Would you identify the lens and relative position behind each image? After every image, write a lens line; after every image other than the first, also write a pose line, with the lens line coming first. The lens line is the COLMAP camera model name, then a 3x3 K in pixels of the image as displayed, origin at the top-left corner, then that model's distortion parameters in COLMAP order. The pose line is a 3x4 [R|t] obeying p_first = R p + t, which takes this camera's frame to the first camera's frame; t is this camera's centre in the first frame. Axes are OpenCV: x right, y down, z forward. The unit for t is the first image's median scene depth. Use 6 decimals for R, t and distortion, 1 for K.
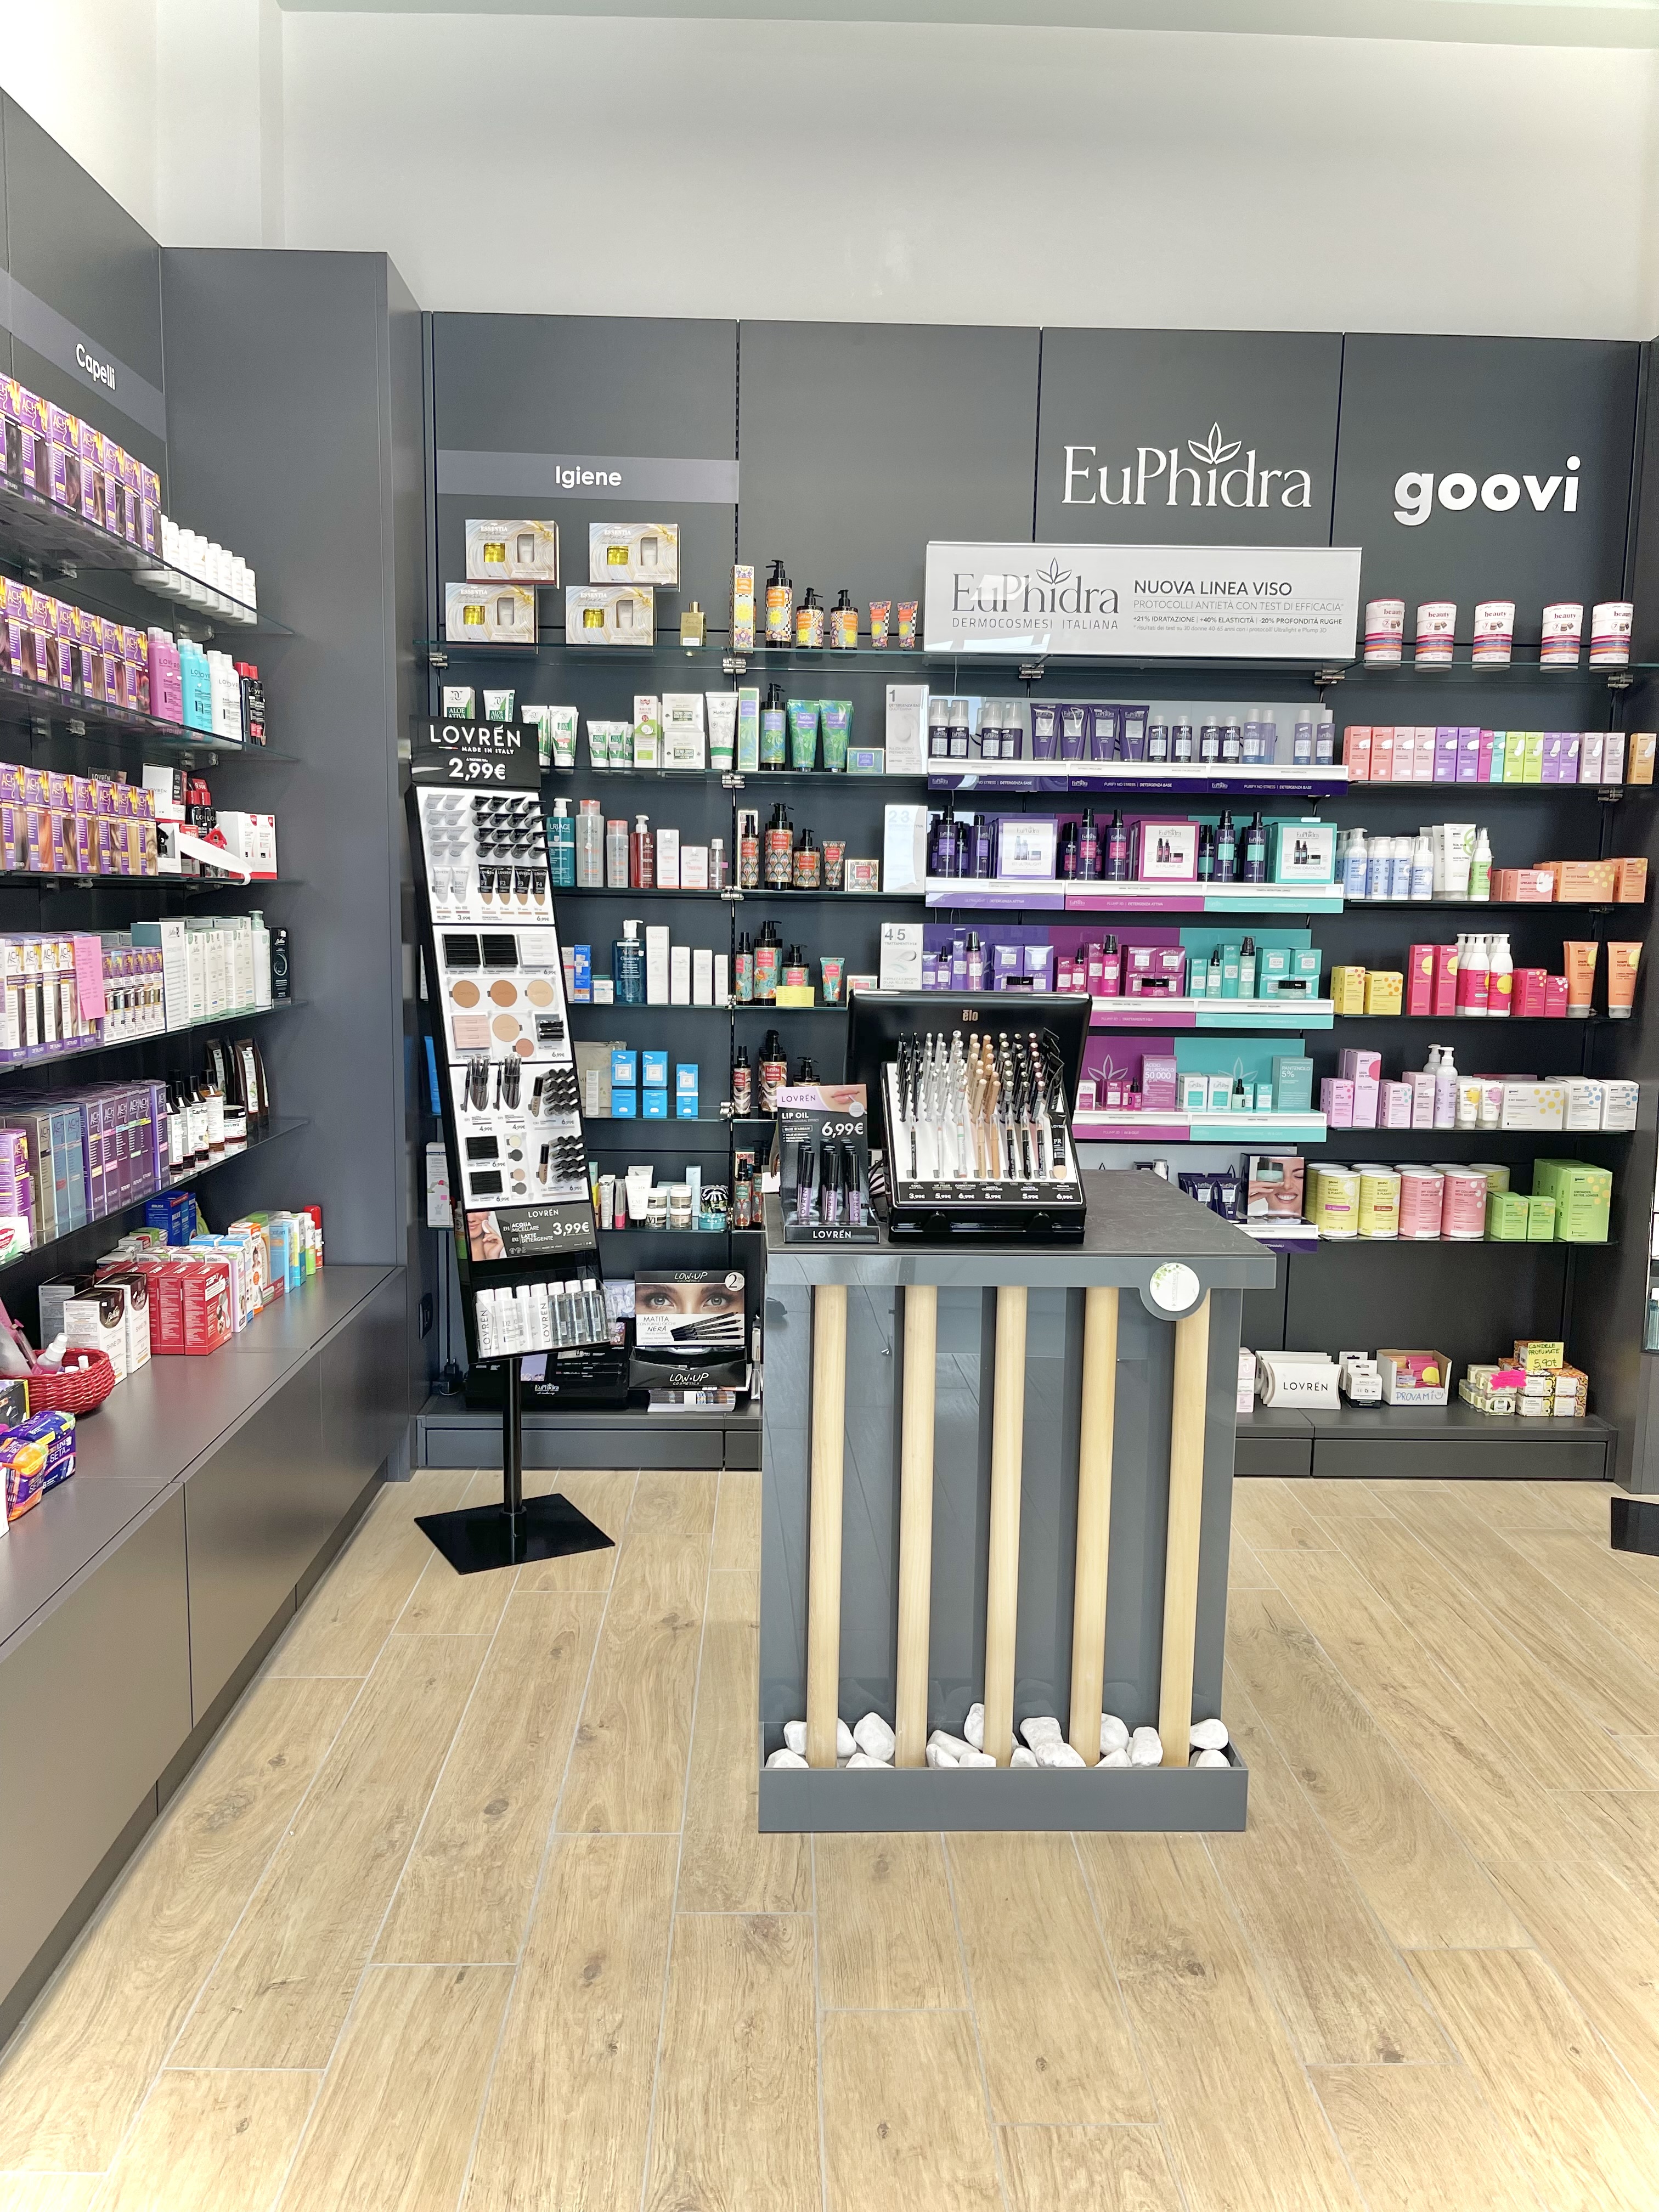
lens RADIAL K [[1667.0, 0, 824.2], [0, 1667.0, 1129.0], [0, 0, 1]] dist [0.066632, -0.089828]
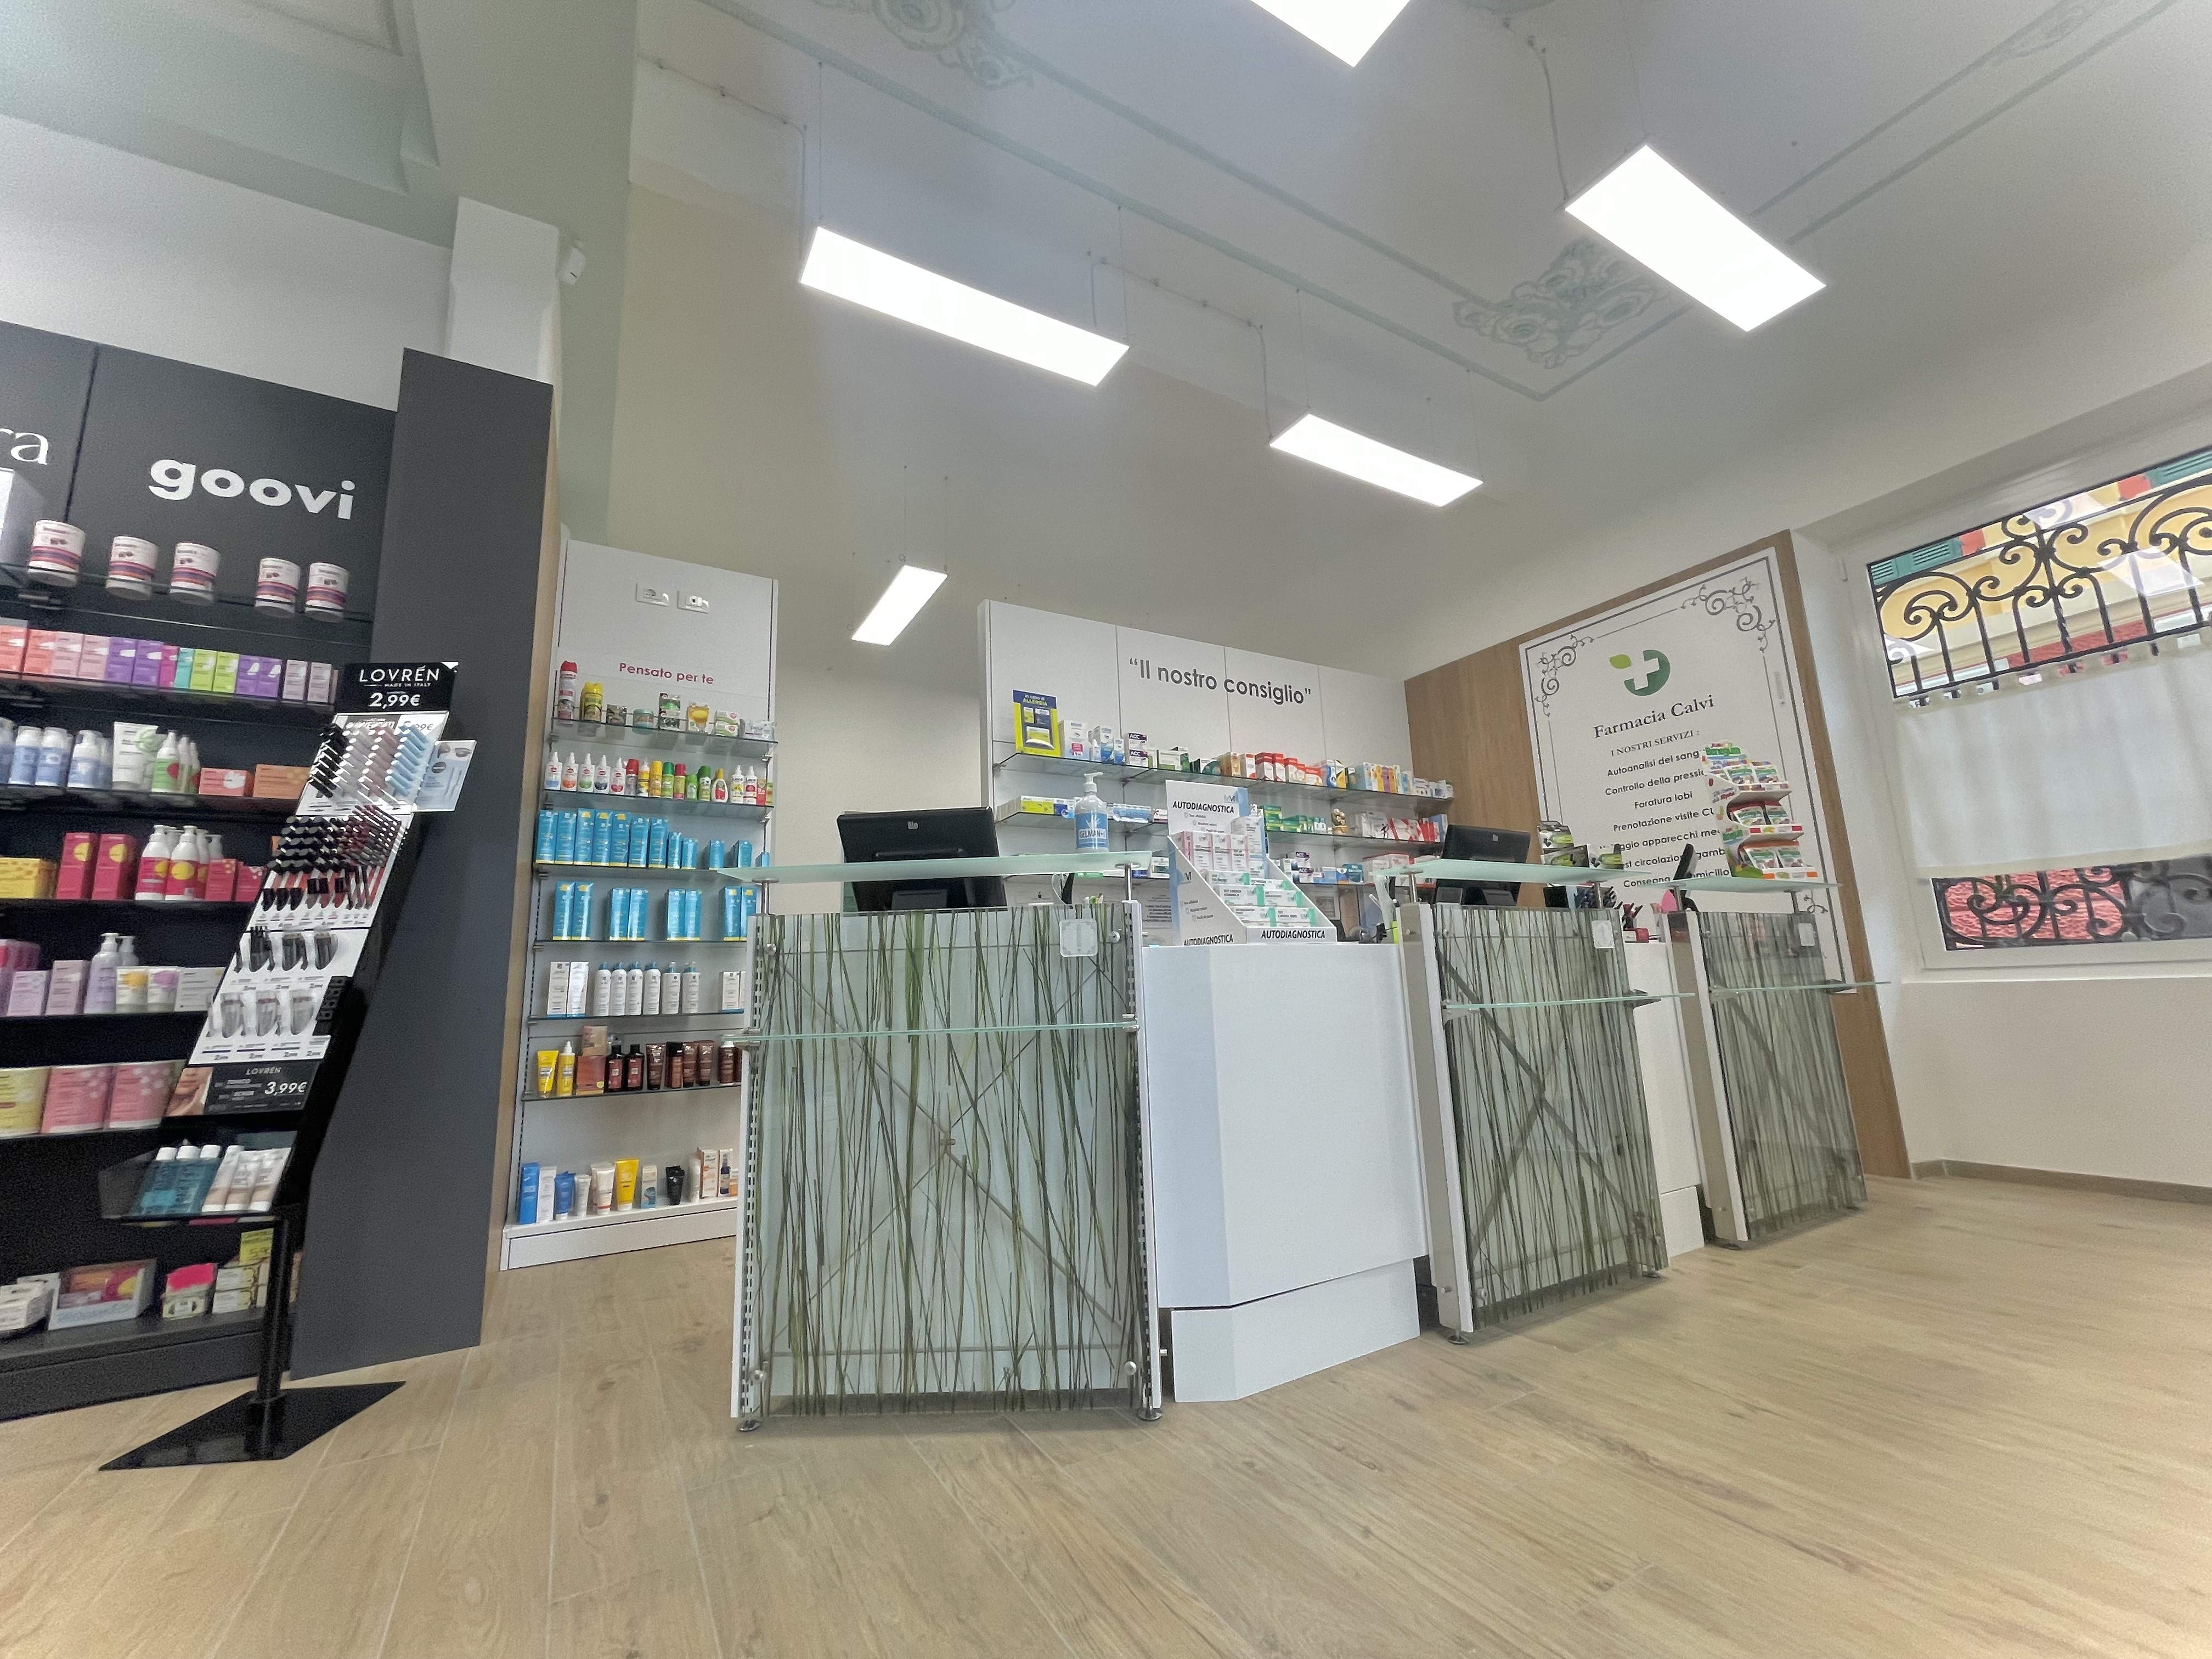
lens RADIAL K [[892.8, 0, 1094.3], [0, 892.8, 833.8], [0, 0, 1]] dist [-0.003945, 0.000576]
pose [[0.876951, 0.038373, 0.479044, 0.648429], [0.114300, 0.951549, -0.285463, 0.118589], [-0.466788, 0.305092, 0.830077, 0.264354]]
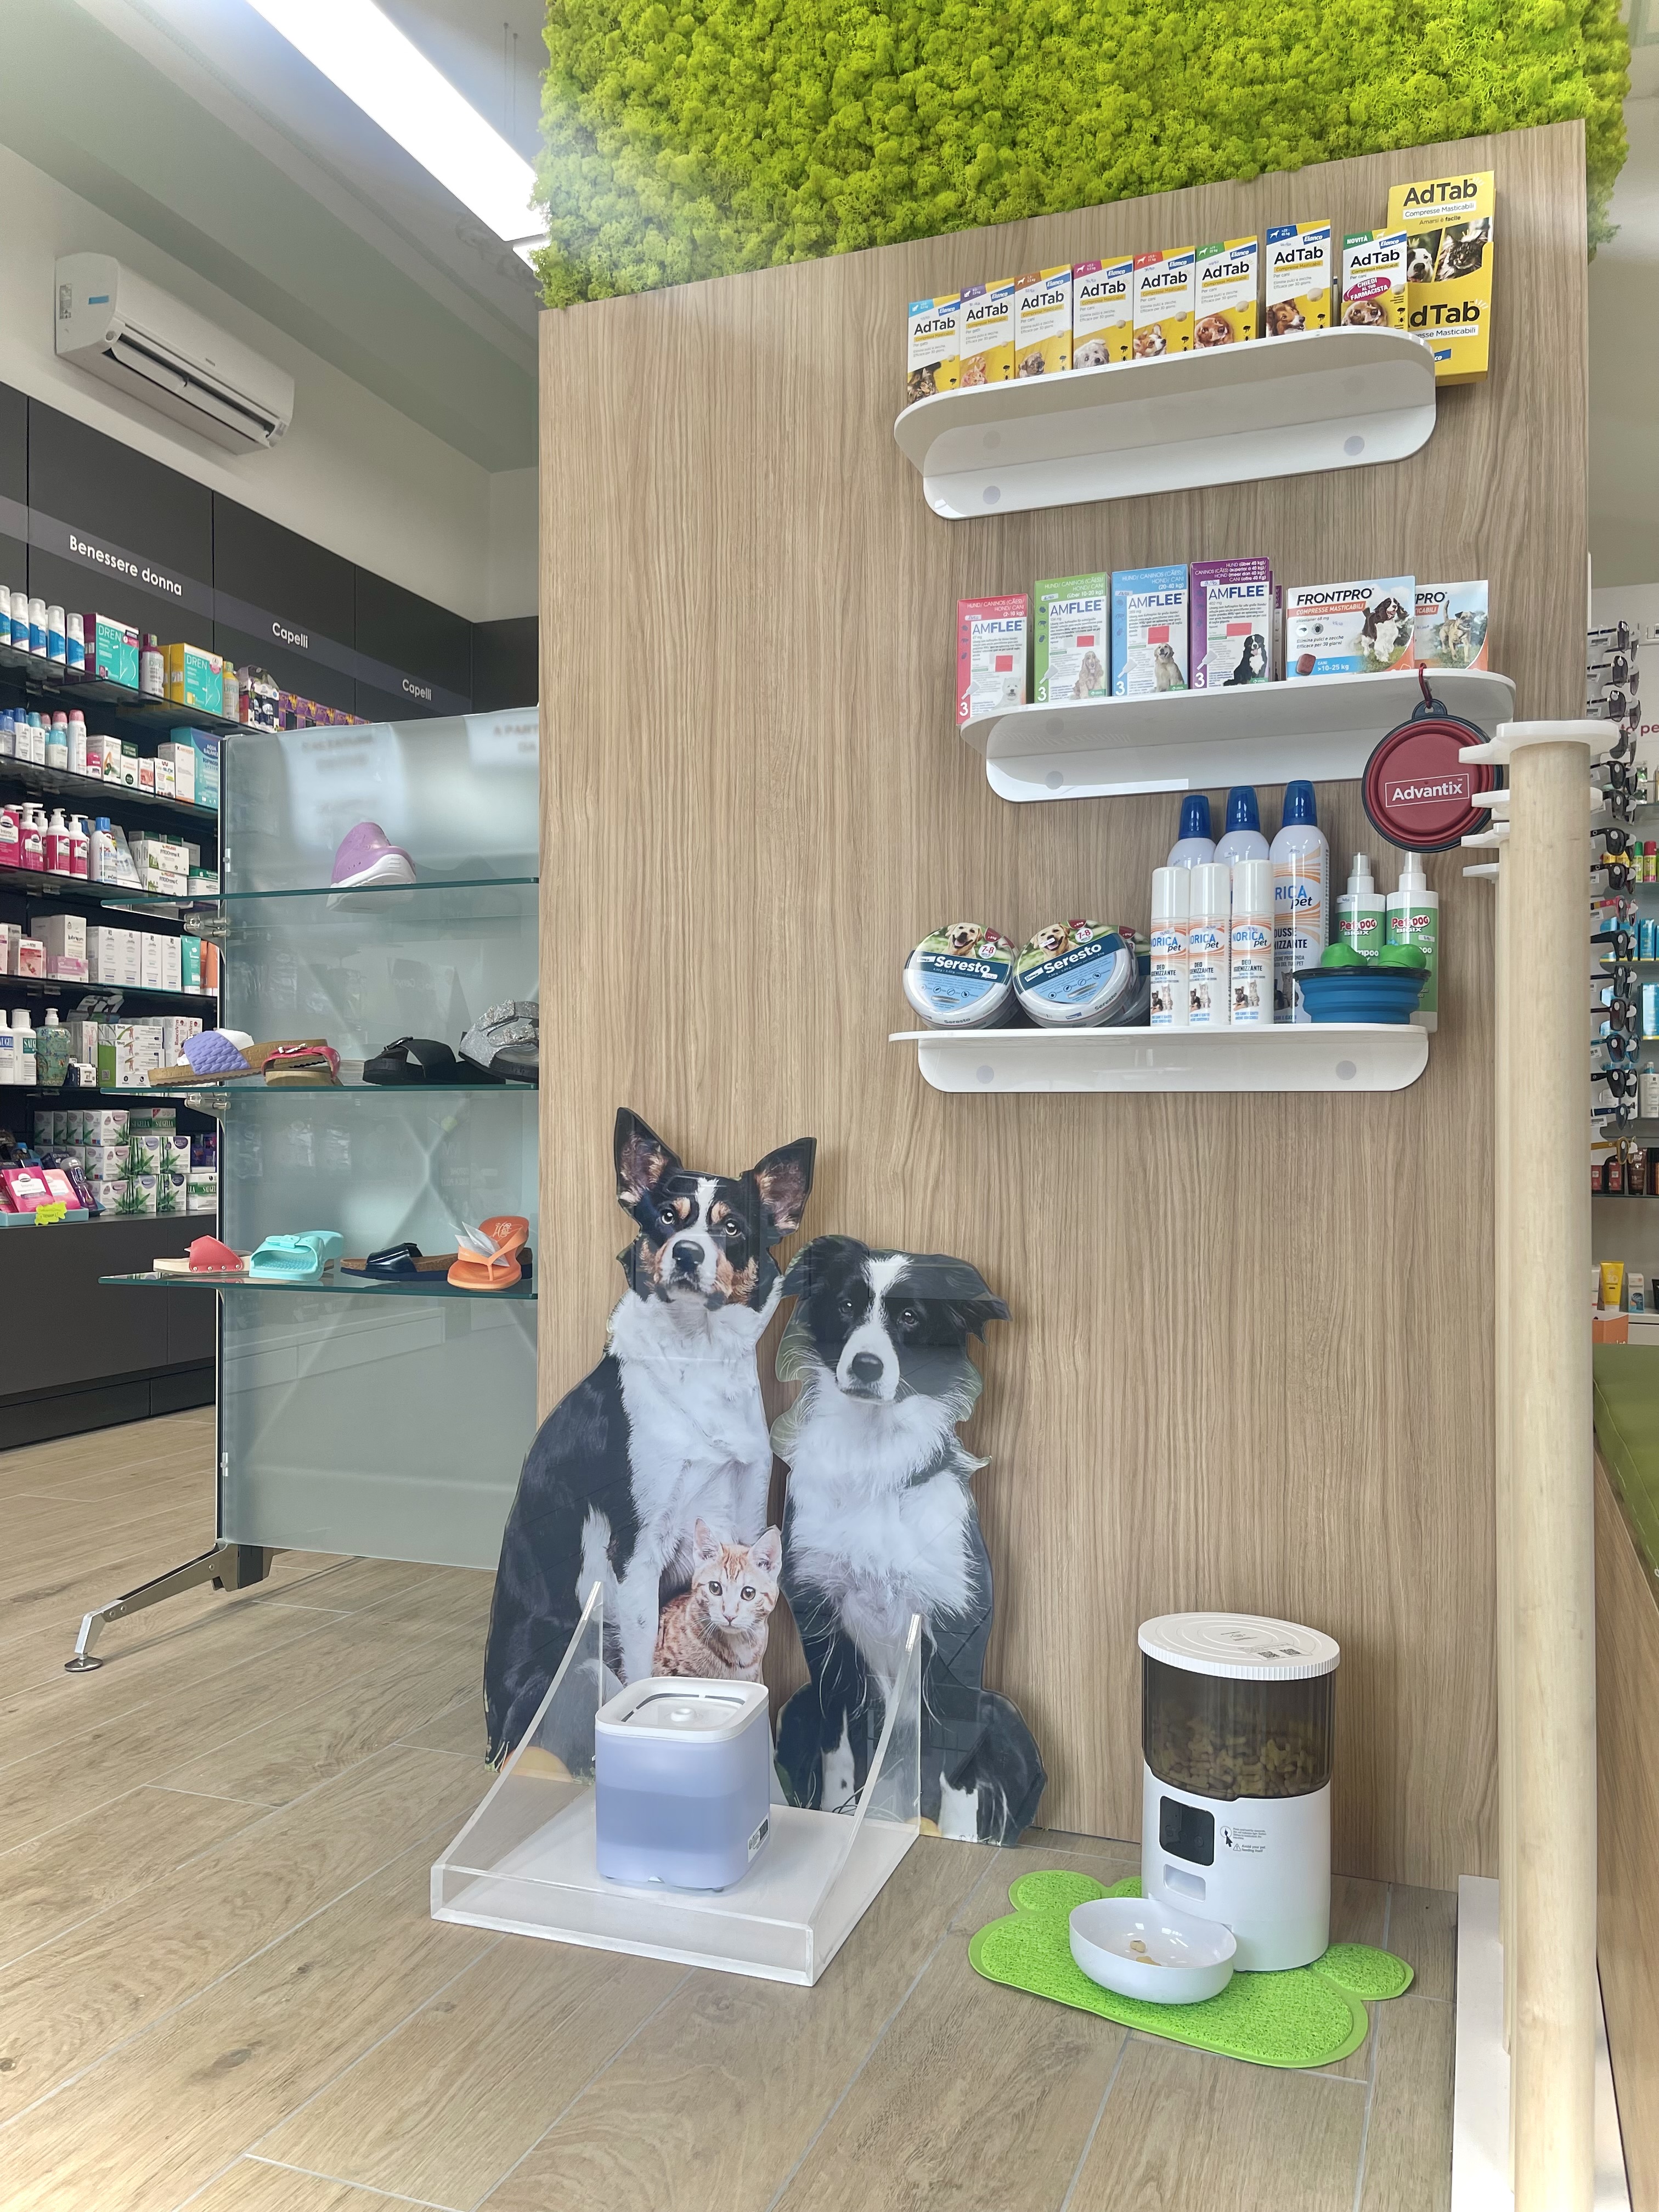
lens RADIAL K [[1667.0, 0, 844.2], [0, 1667.0, 1125.4], [0, 0, 1]] dist [0.066632, -0.089828]
pose [[0.930466, -0.013041, -0.366145, 0.590646], [-0.039545, 0.989953, -0.135751, 0.229948], [0.364237, 0.140791, 0.920603, -0.425467]]
